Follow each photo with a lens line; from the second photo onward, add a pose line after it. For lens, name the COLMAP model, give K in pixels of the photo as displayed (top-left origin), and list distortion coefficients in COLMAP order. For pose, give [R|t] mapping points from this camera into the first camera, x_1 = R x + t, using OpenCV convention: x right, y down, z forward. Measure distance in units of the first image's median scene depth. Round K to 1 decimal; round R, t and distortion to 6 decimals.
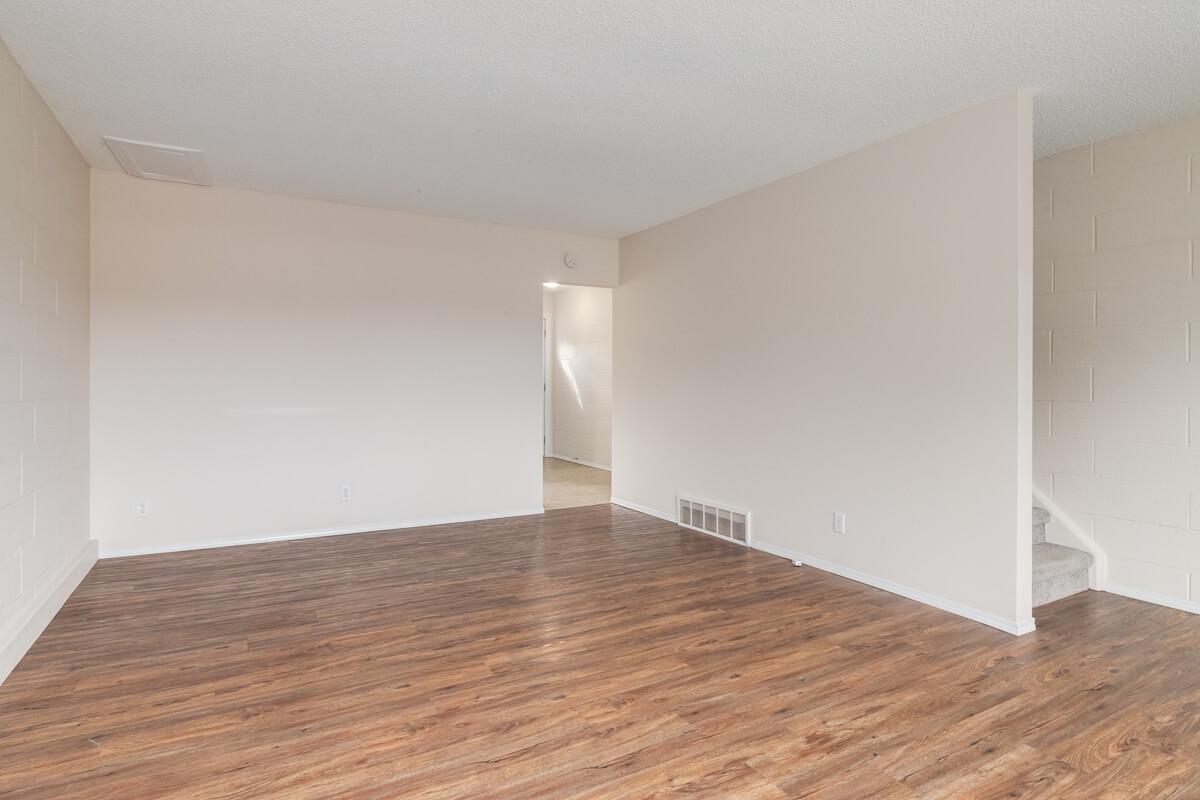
lens RADIAL K [[640.6, 0, 600.6], [0, 640.6, 393.1], [0, 0, 1]] dist [-0.002221, -0.001410]
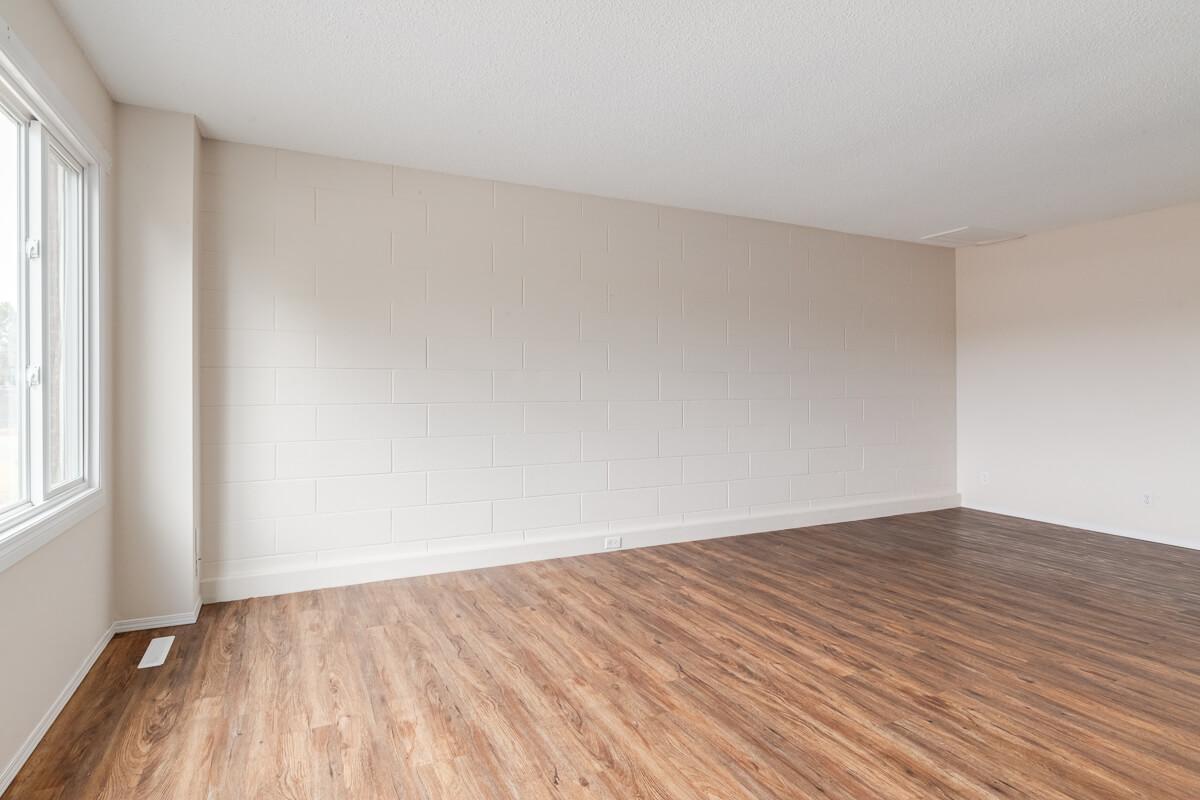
lens RADIAL K [[640.6, 0, 600.2], [0, 640.6, 395.9], [0, 0, 1]] dist [-0.002221, -0.001410]
pose [[-0.063621, 0.008830, -0.997935, 1.363233], [-0.018608, 0.999777, 0.010032, -0.002437], [0.997801, 0.019208, -0.063443, 0.420218]]
